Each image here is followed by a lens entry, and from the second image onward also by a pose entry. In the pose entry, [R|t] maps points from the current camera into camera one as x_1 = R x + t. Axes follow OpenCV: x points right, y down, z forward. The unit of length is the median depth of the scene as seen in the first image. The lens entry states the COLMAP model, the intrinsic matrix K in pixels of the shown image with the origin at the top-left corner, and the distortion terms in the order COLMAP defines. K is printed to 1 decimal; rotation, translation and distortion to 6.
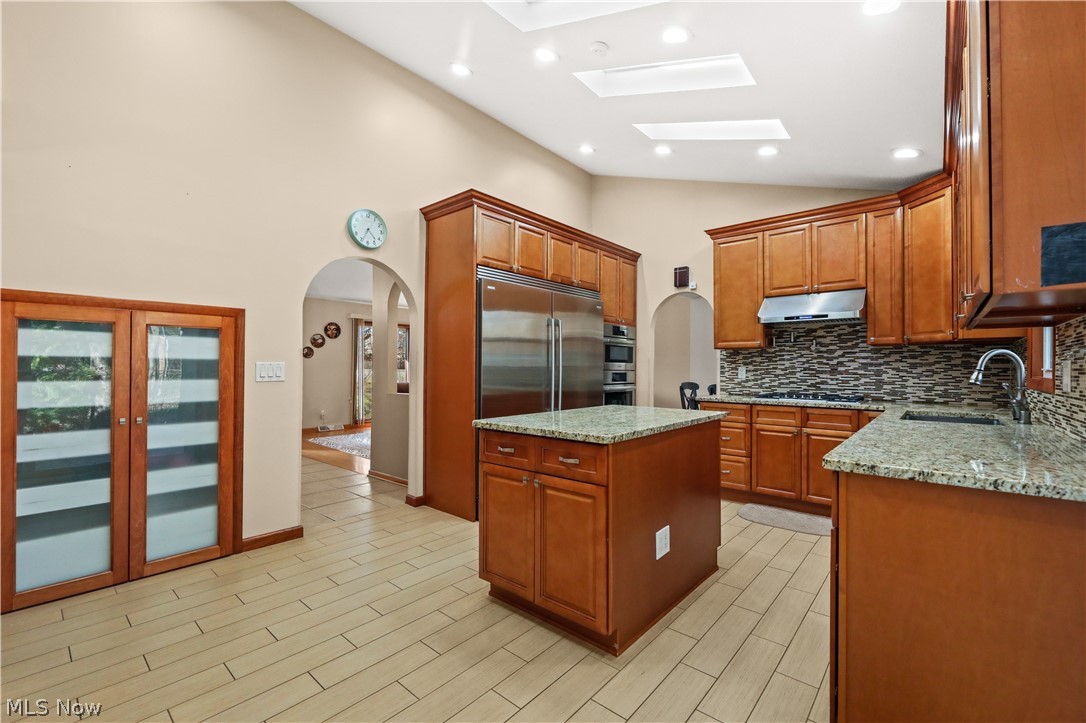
lens RADIAL K [[453.9, 0, 541.2], [0, 453.9, 363.9], [0, 0, 1]] dist [-0.000587, -0.002261]
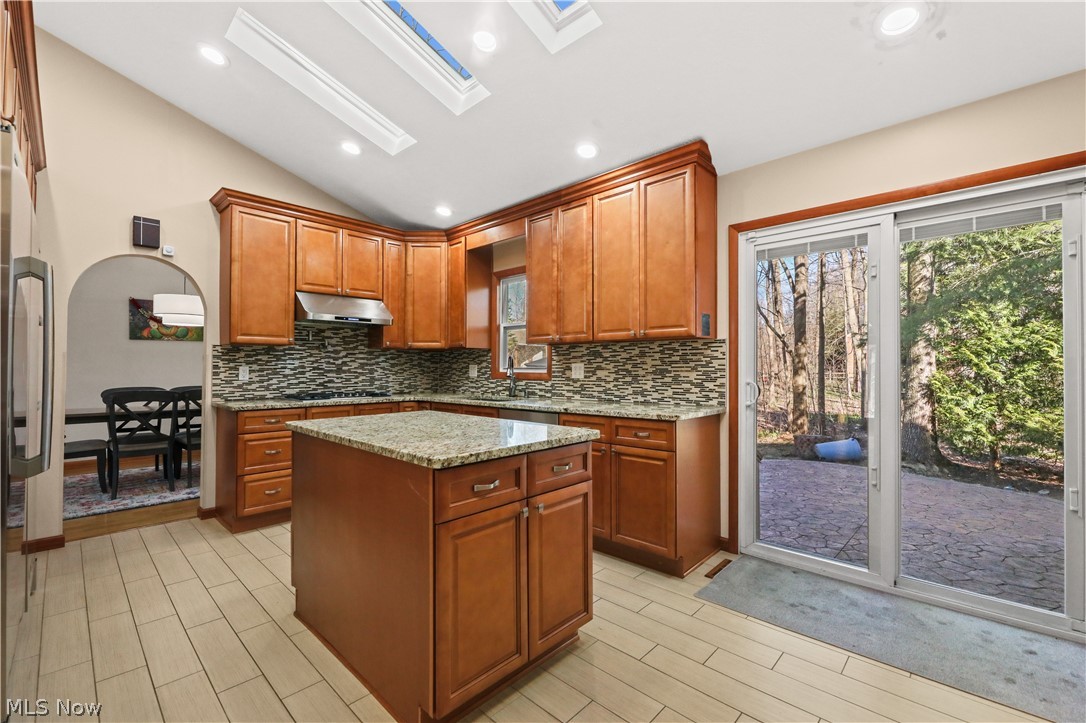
lens RADIAL K [[453.9, 0, 545.2], [0, 453.9, 362.6], [0, 0, 1]] dist [-0.000587, -0.002261]
pose [[0.049623, 0.007540, 0.998740, -0.394268], [-0.006673, 0.999952, -0.007218, 0.002270], [-0.998746, -0.006307, 0.049671, 0.448978]]
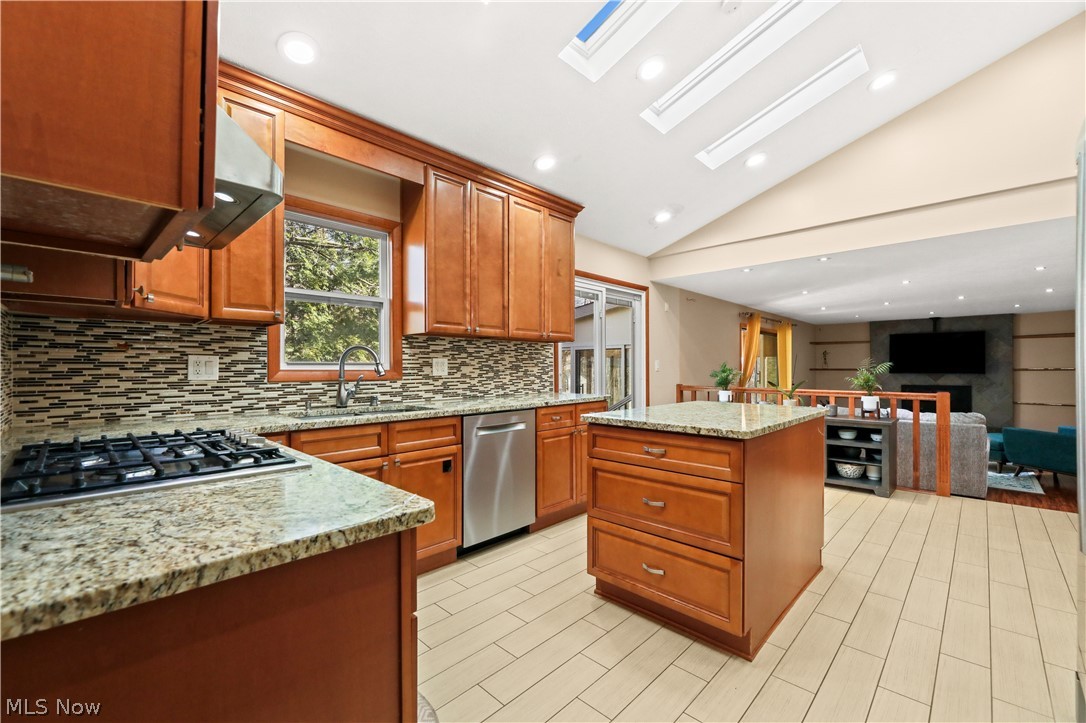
lens RADIAL K [[453.9, 0, 544.6], [0, 453.9, 364.8], [0, 0, 1]] dist [-0.000587, -0.002261]
pose [[-0.998142, -0.004344, 0.060768, 0.279467], [-0.004961, 0.999938, -0.010009, 0.014798], [-0.060721, -0.010292, -0.998102, 1.198283]]
